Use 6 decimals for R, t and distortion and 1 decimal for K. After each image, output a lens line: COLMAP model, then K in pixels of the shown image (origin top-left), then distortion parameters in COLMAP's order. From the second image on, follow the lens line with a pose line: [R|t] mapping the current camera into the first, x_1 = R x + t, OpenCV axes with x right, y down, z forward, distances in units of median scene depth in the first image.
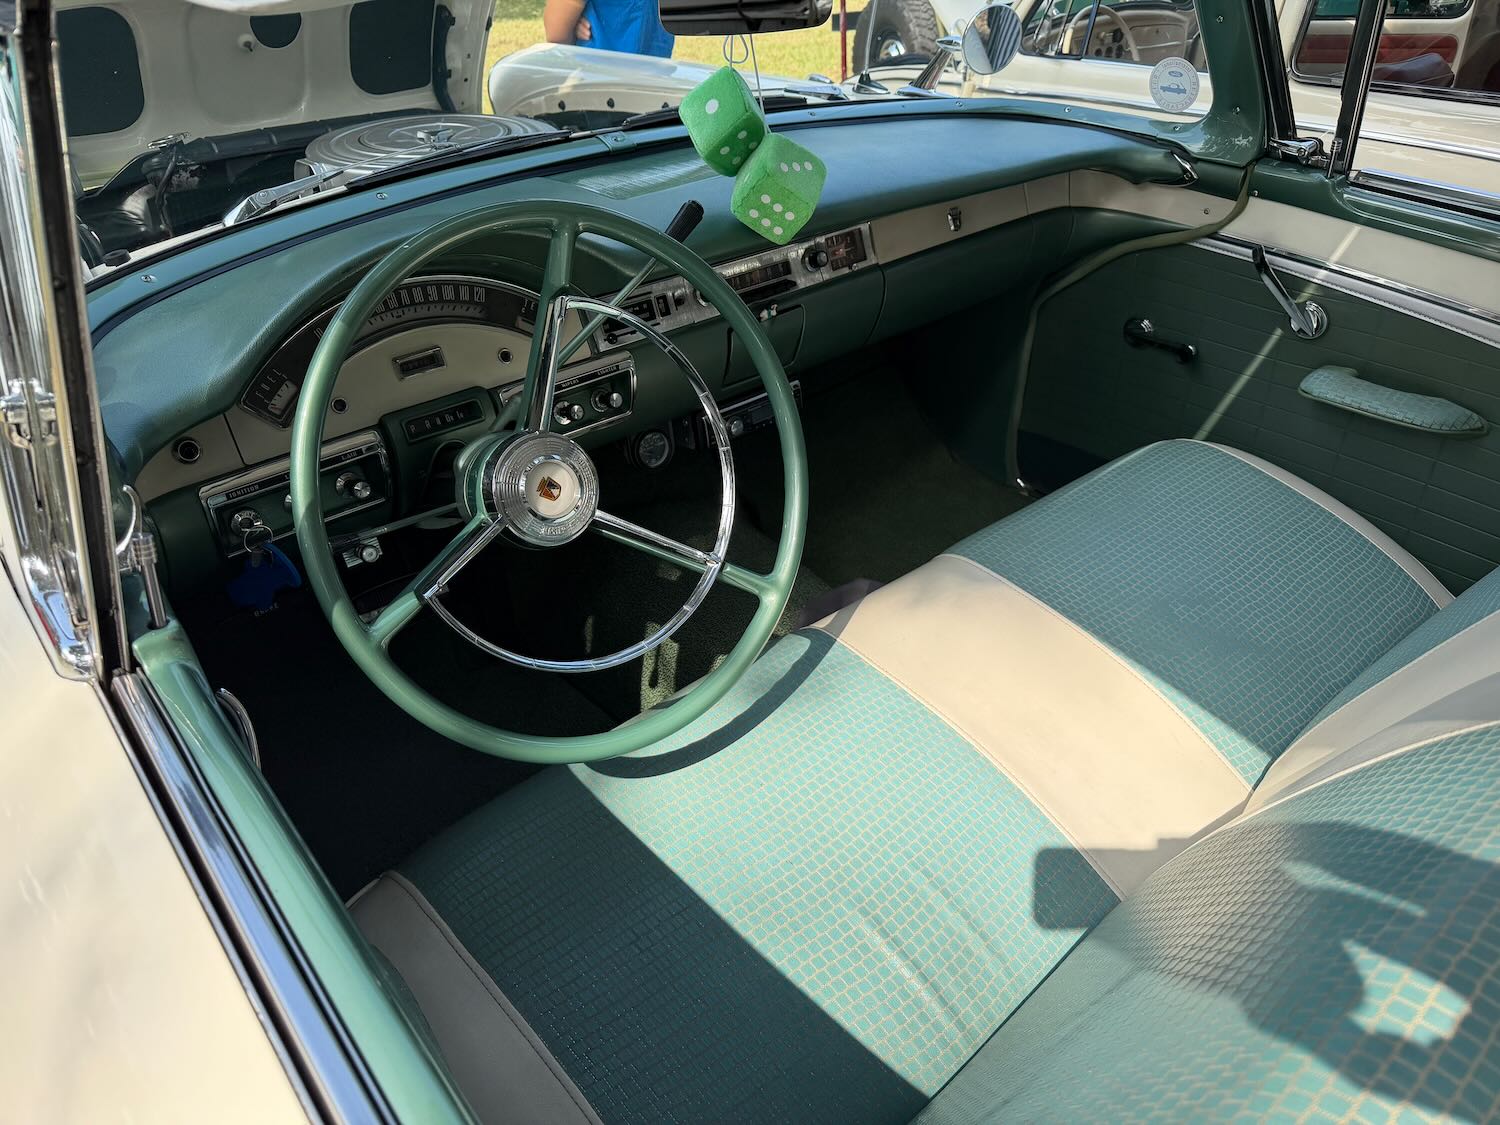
lens RADIAL K [[1049.7, 0, 750.0], [0, 1049.7, 562.5], [0, 0, 1]] dist [0.002087, -0.001567]
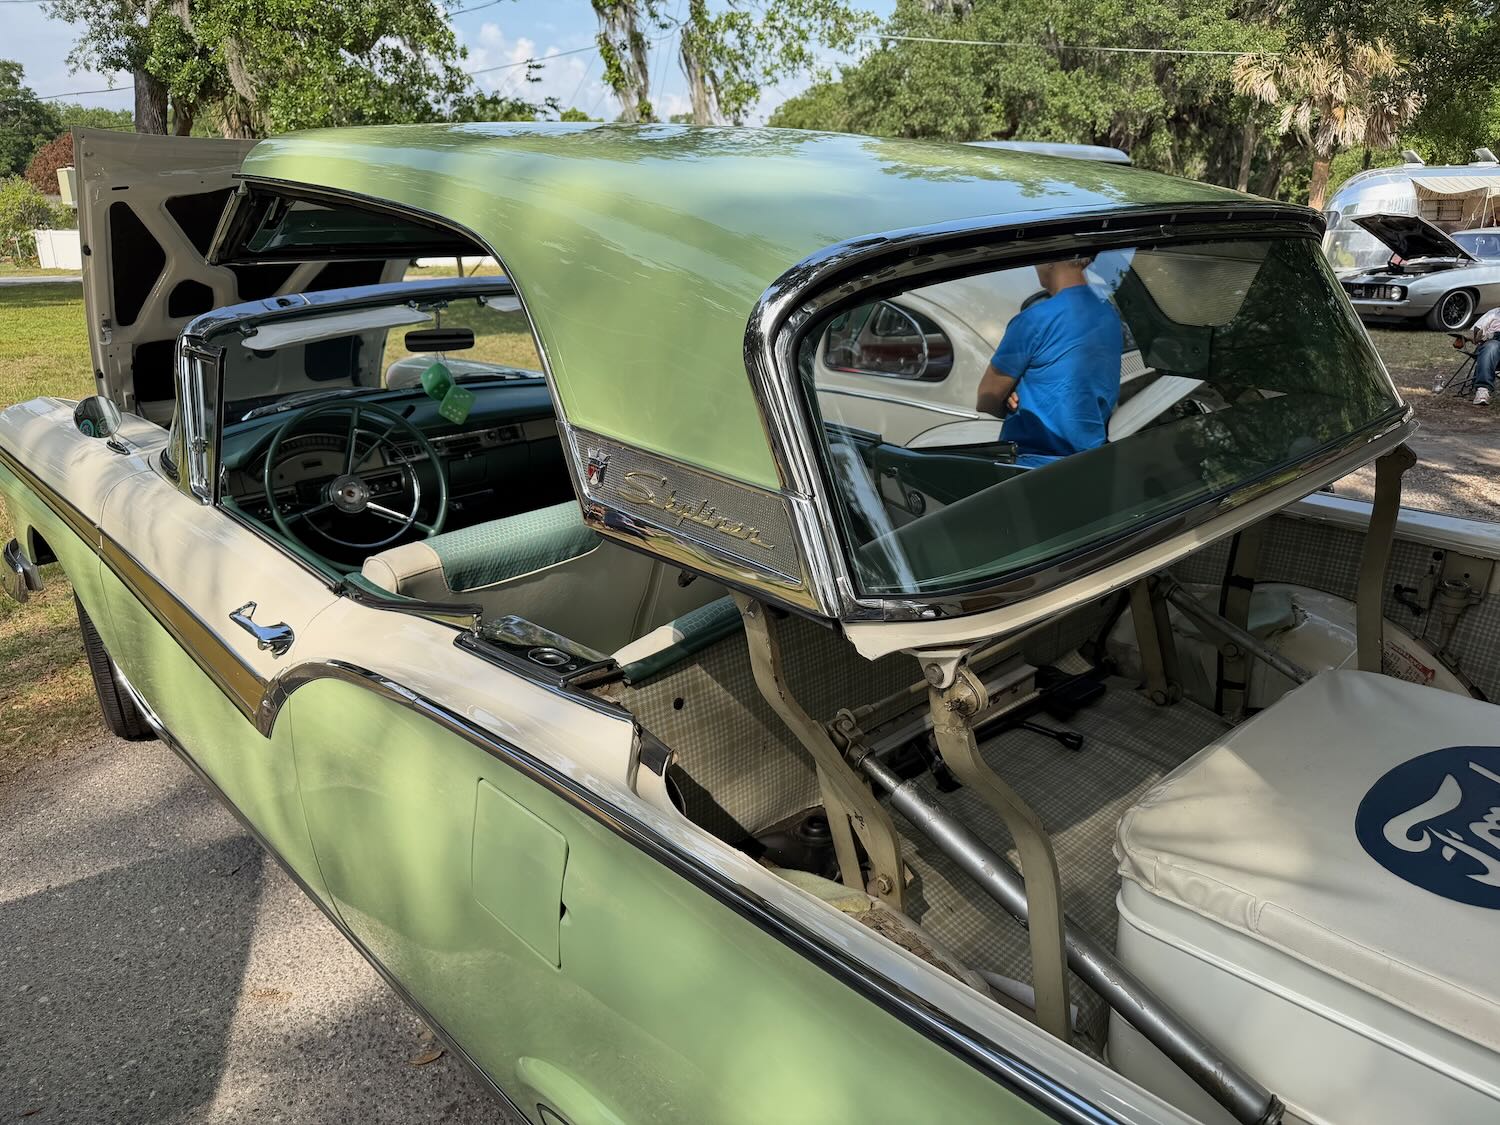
lens RADIAL K [[1036.7, 0, 750.0], [0, 1036.7, 562.5], [0, 0, 1]] dist [0.053014, -0.000144]
pose [[0.998734, -0.031764, 0.039001, 0.652698], [0.040508, 0.967582, -0.249288, 0.722041], [-0.029818, 0.250552, 0.967644, -1.480766]]
